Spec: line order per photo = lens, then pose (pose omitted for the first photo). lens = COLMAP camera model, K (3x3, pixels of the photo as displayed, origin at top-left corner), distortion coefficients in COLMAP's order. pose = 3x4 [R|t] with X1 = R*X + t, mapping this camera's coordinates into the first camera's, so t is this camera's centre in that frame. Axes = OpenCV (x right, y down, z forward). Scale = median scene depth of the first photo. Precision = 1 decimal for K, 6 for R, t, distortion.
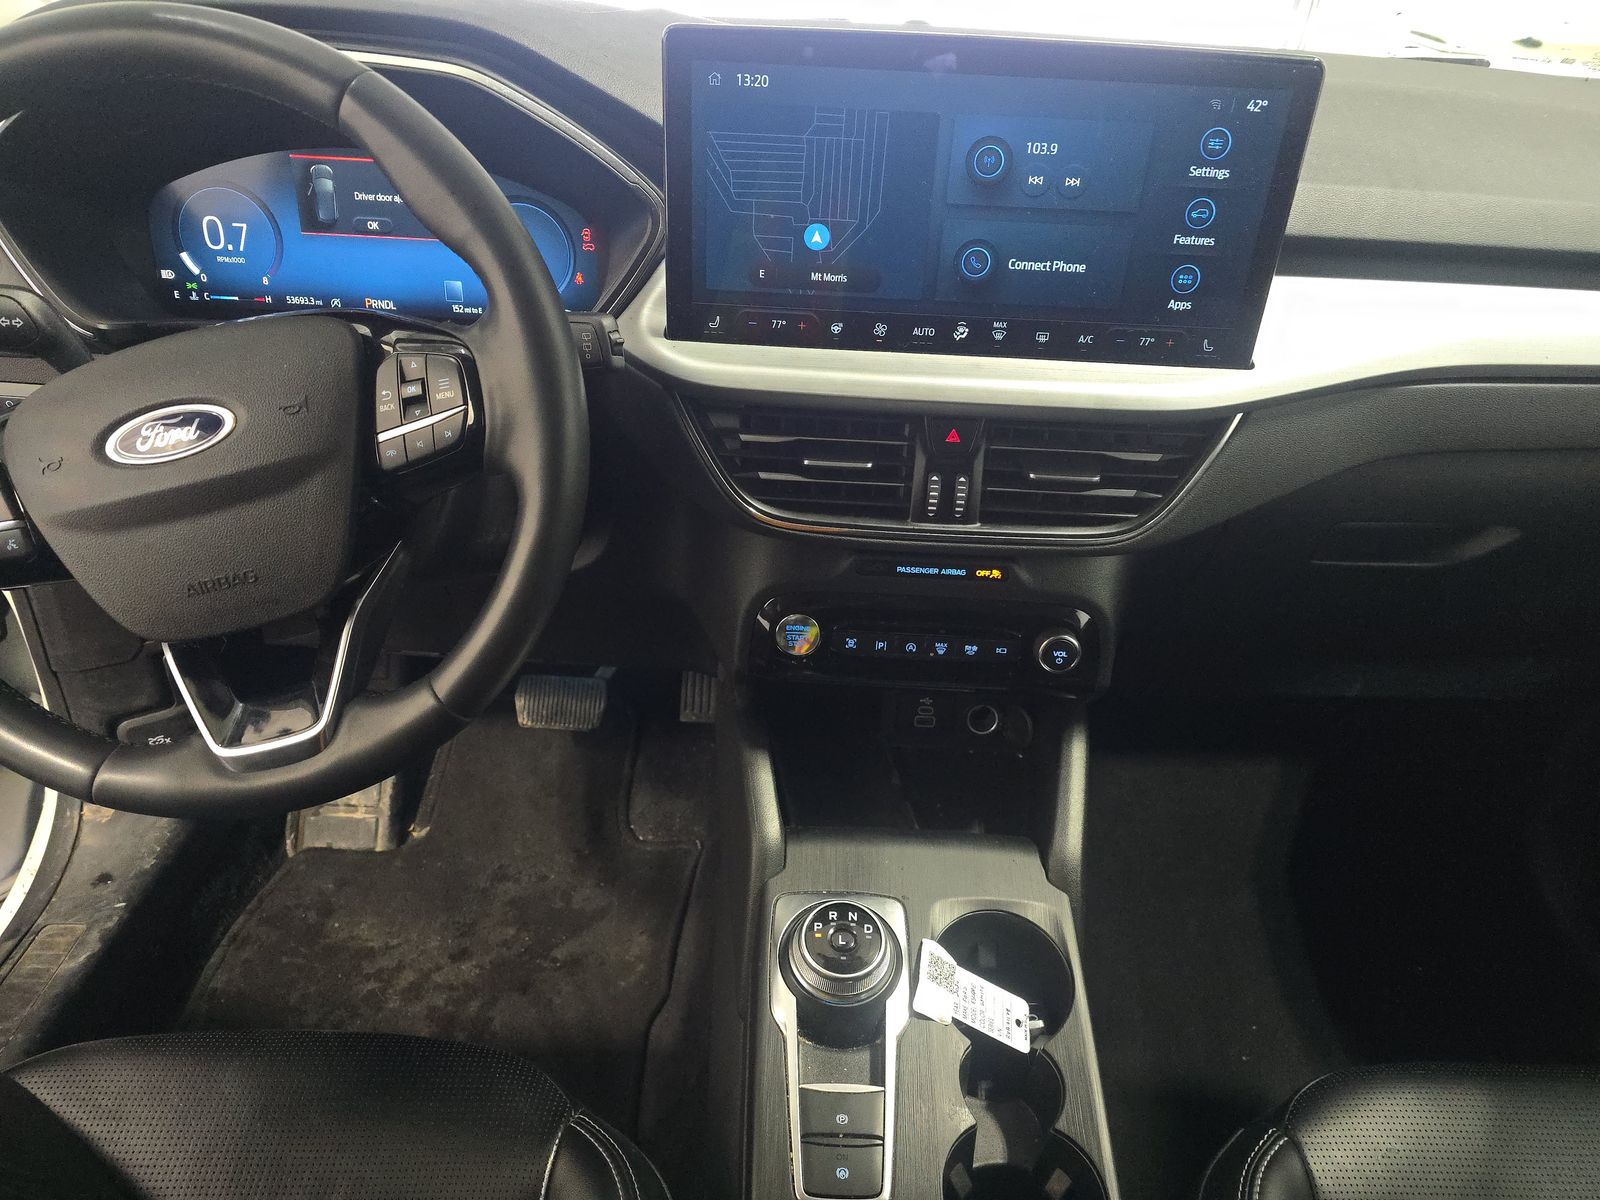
lens RADIAL K [[1061.2, 0, 800.0], [0, 1061.2, 600.0], [0, 0, 1]] dist [0.052803, -0.053563]
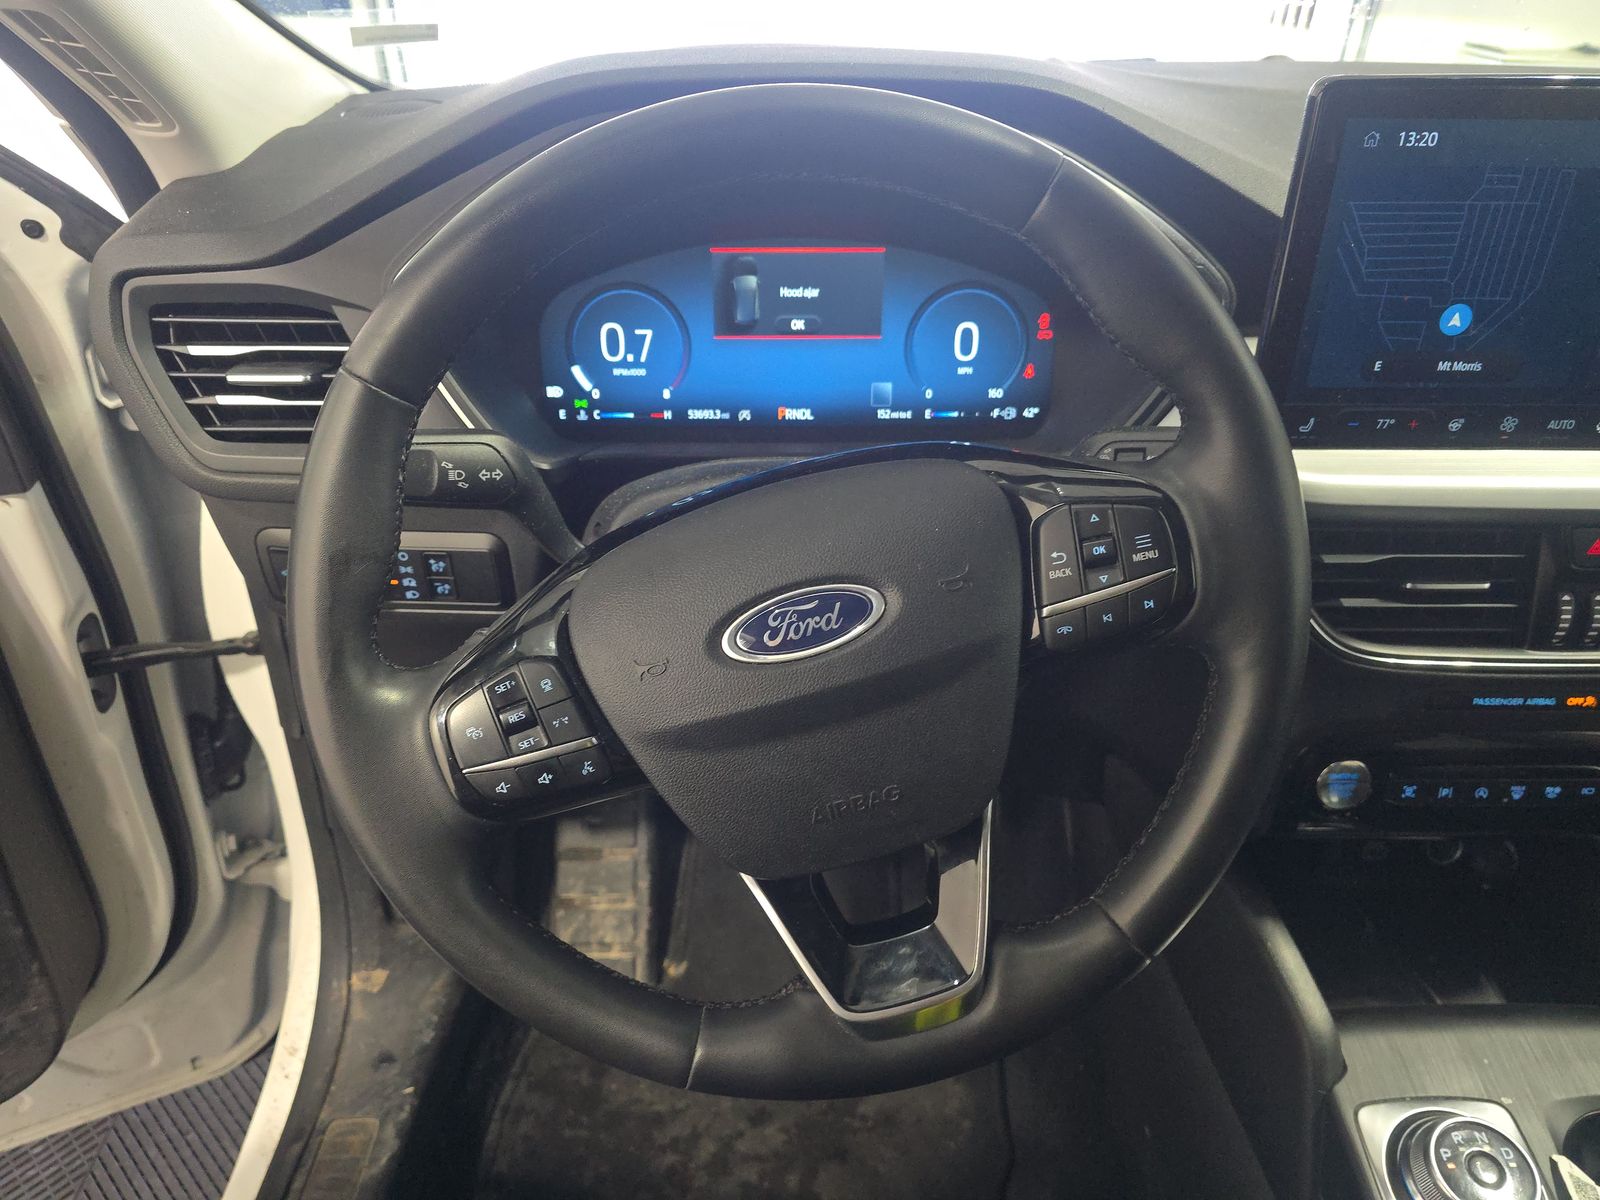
lens RADIAL K [[1074.1, 0, 800.0], [0, 1074.1, 600.0], [0, 0, 1]] dist [0.035012, -0.040884]
pose [[0.998821, -0.048539, -0.000301, -0.404723], [0.048505, 0.998322, -0.031619, -0.100925], [0.001836, 0.031567, 0.999500, 0.143923]]
